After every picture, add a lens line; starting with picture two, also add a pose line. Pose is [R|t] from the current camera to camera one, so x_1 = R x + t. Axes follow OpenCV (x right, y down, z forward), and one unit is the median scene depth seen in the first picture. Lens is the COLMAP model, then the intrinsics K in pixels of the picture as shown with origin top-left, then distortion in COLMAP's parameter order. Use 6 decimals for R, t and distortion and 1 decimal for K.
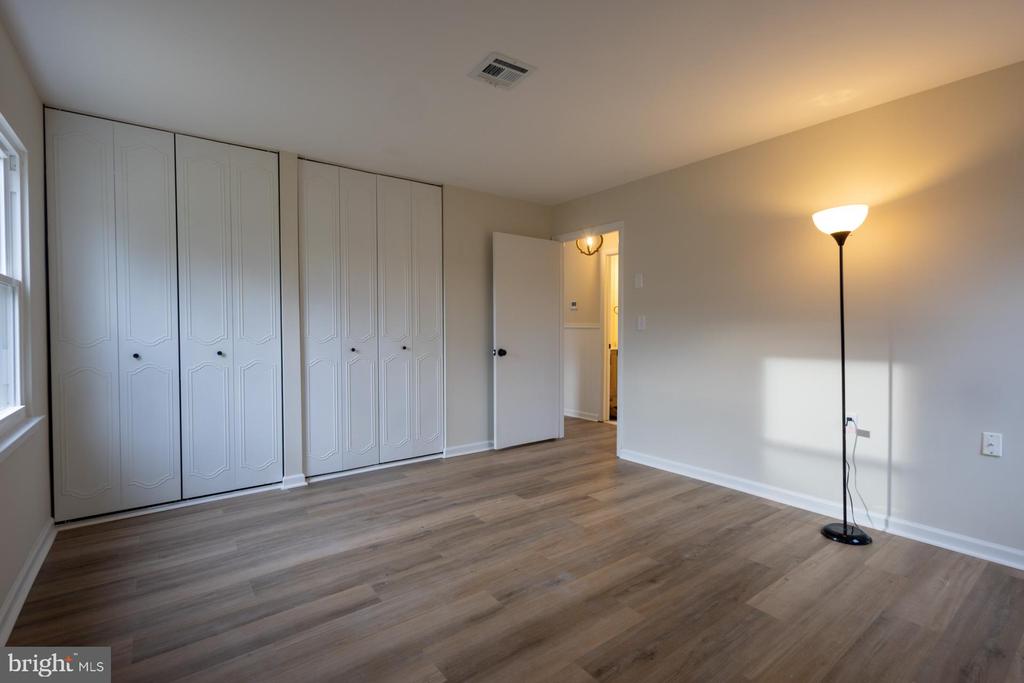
lens RADIAL K [[473.1, 0, 506.6], [0, 473.1, 336.3], [0, 0, 1]] dist [-0.000364, -0.000094]
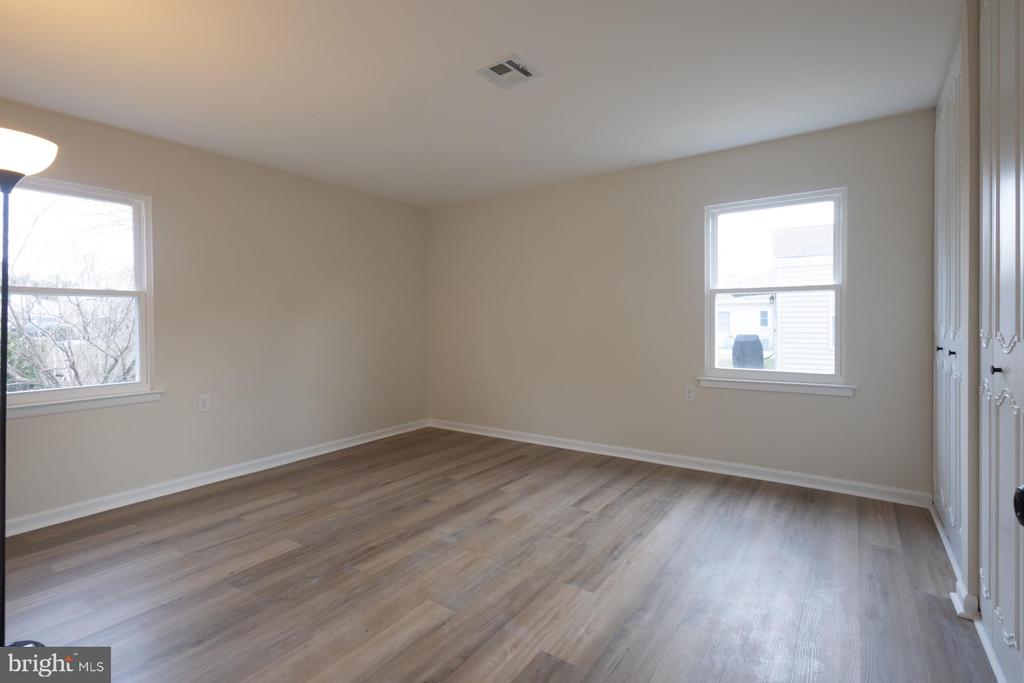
lens RADIAL K [[488.7, 0, 509.9], [0, 488.7, 324.1], [0, 0, 1]] dist [0.001259, 0.000085]
pose [[-0.952654, 0.011048, -0.303855, 0.308551], [0.004370, 0.999734, 0.022649, -0.033968], [0.304024, 0.020249, -0.952449, 1.978345]]
